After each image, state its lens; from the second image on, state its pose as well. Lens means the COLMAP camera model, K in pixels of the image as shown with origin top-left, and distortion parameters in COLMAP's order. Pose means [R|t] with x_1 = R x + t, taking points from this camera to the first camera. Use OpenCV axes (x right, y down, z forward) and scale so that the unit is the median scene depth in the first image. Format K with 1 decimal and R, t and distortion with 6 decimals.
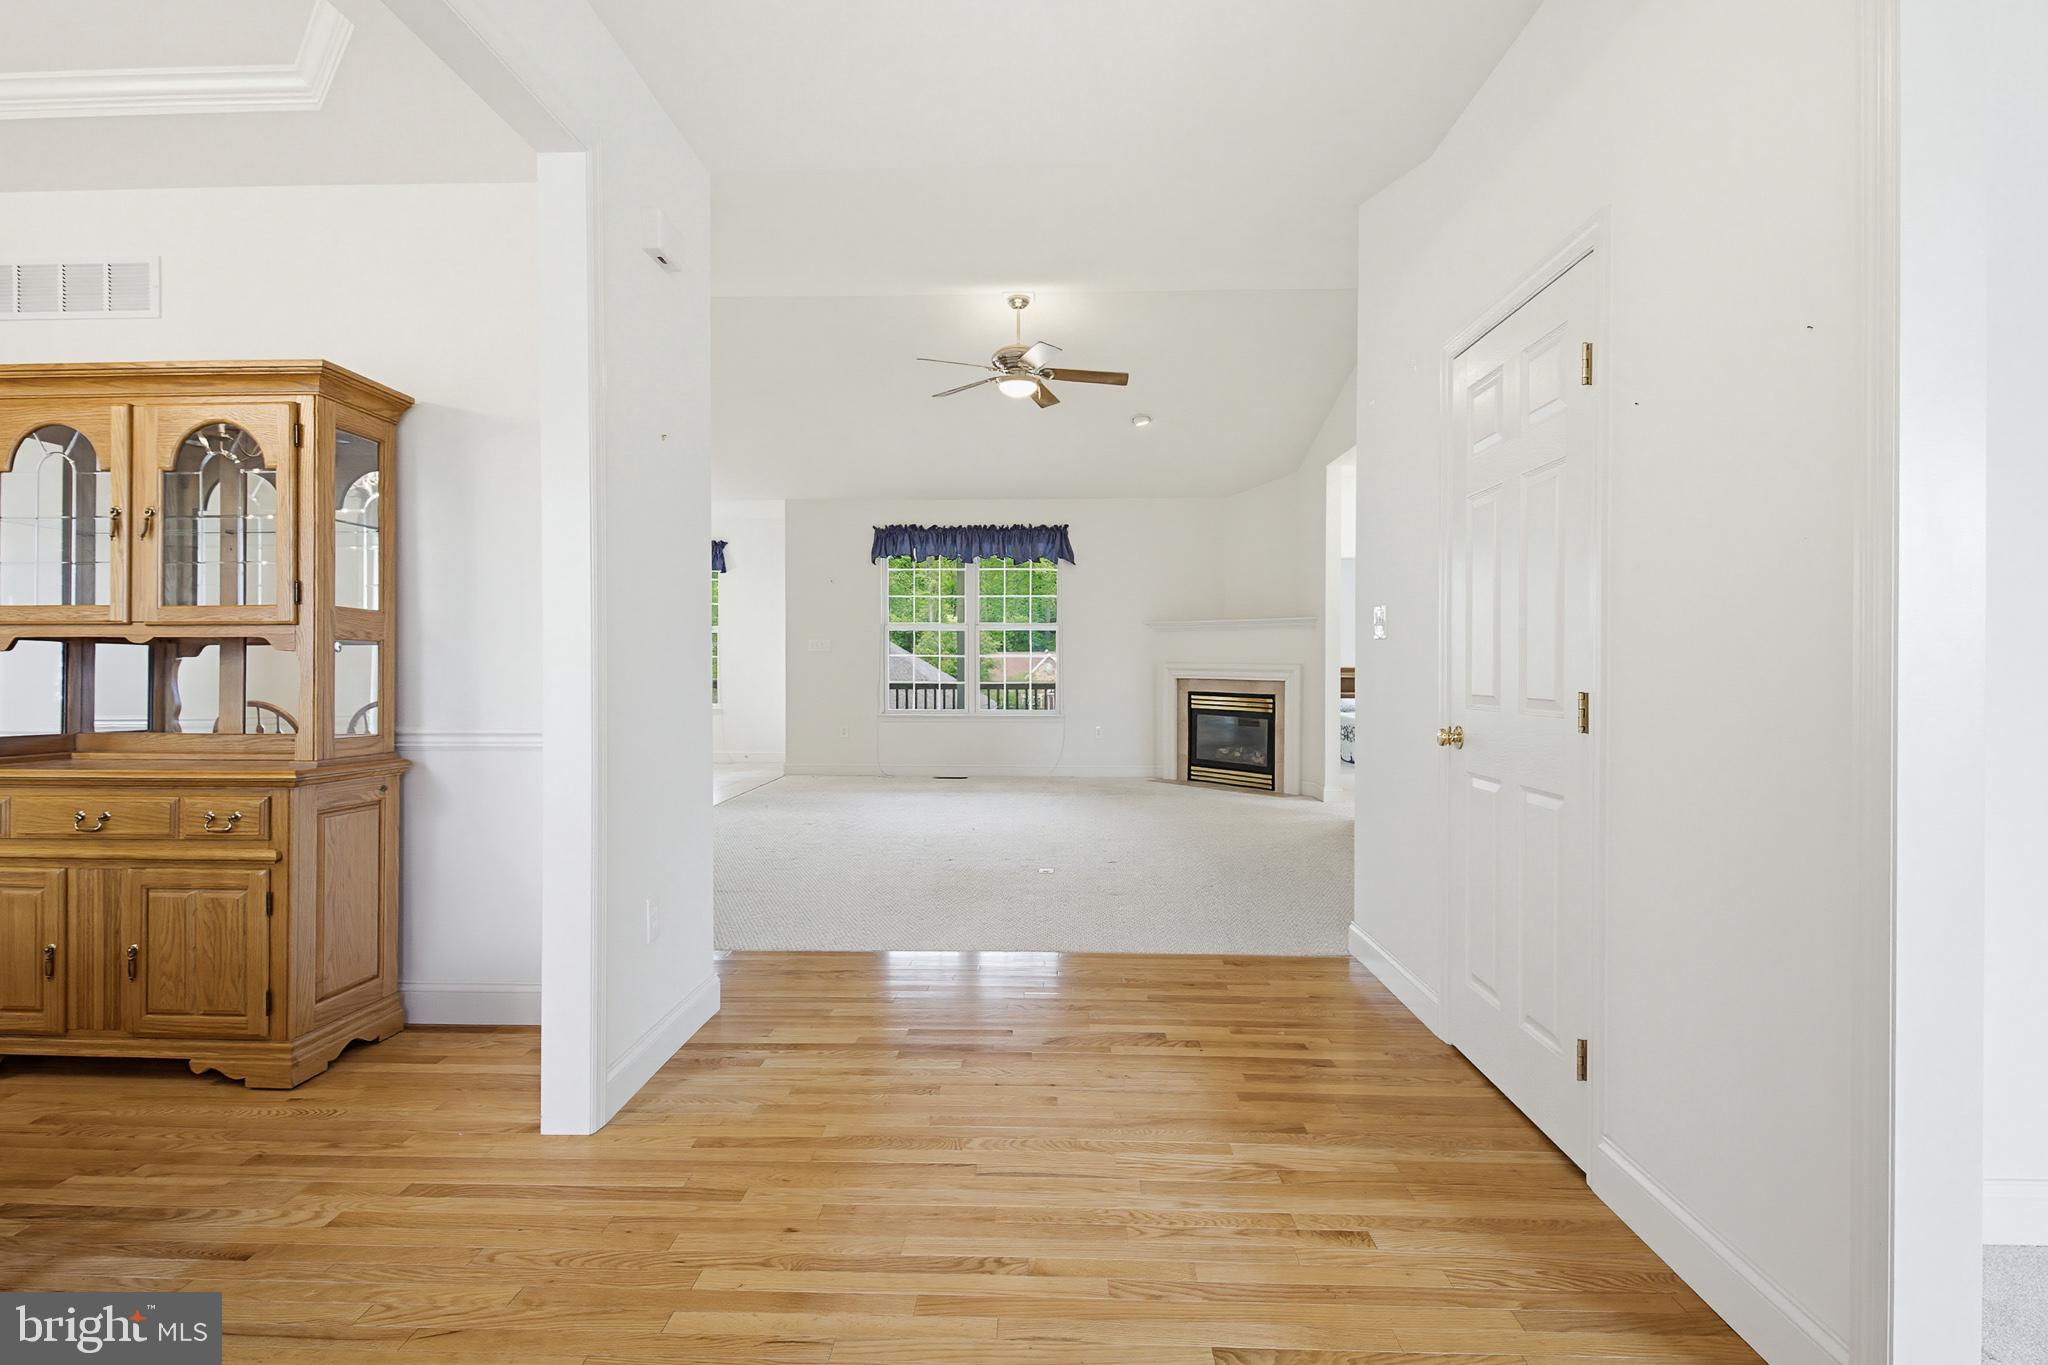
lens RADIAL K [[915.7, 0, 1032.0], [0, 915.7, 670.0], [0, 0, 1]] dist [0.013022, -0.006539]
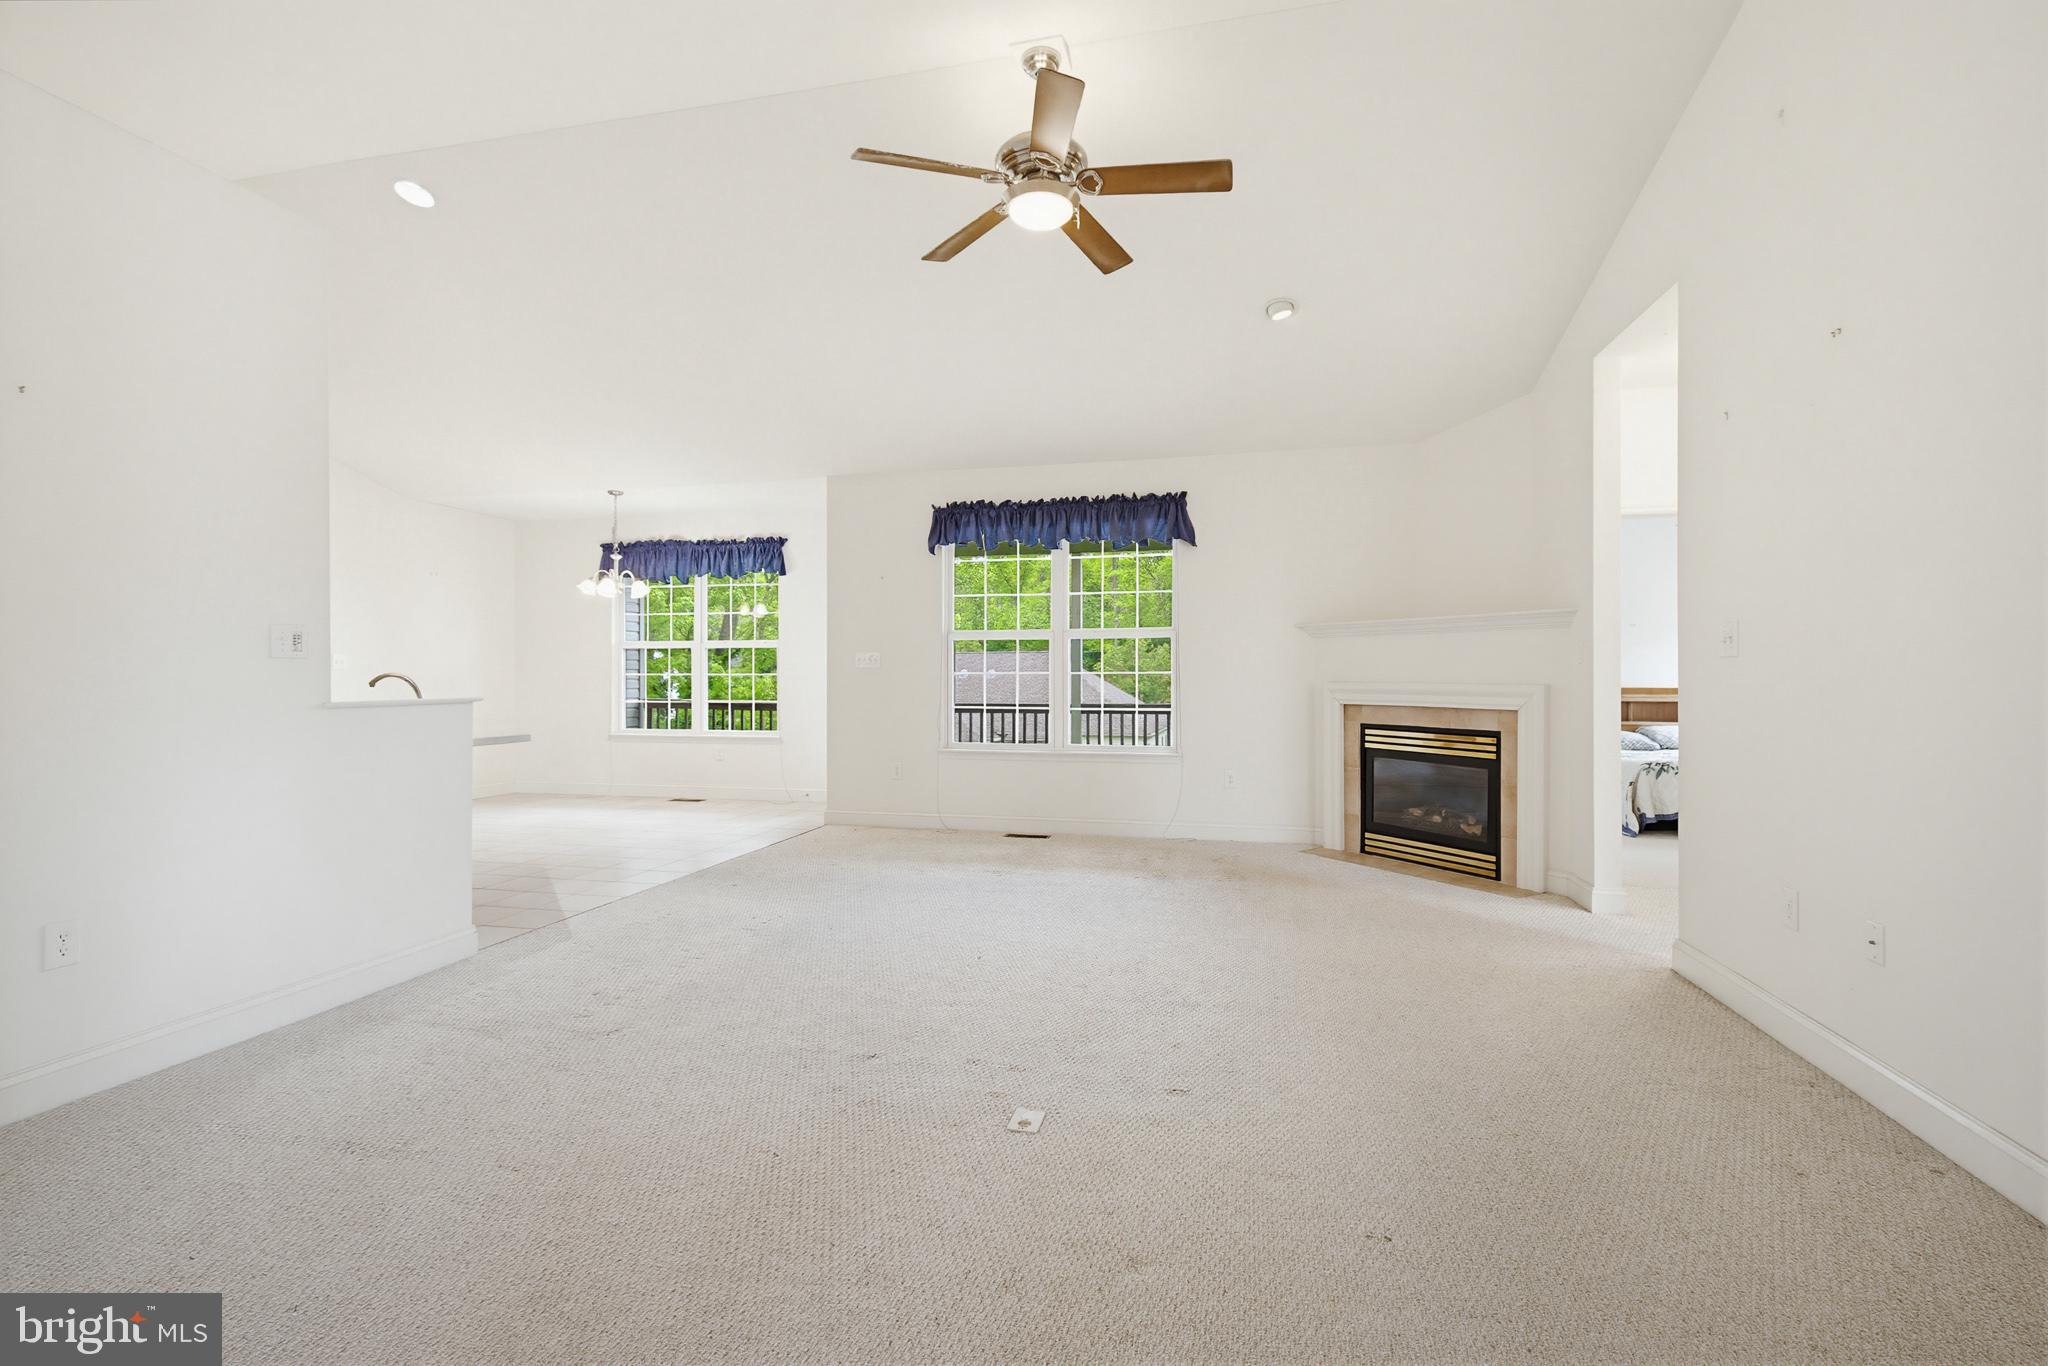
lens RADIAL K [[915.7, 0, 1034.8], [0, 915.7, 681.5], [0, 0, 1]] dist [0.013022, -0.006539]
pose [[0.982769, -0.001583, -0.184832, 0.051327], [0.000218, 0.999973, -0.007405, -0.002965], [0.184839, 0.007237, 0.982742, 0.246822]]
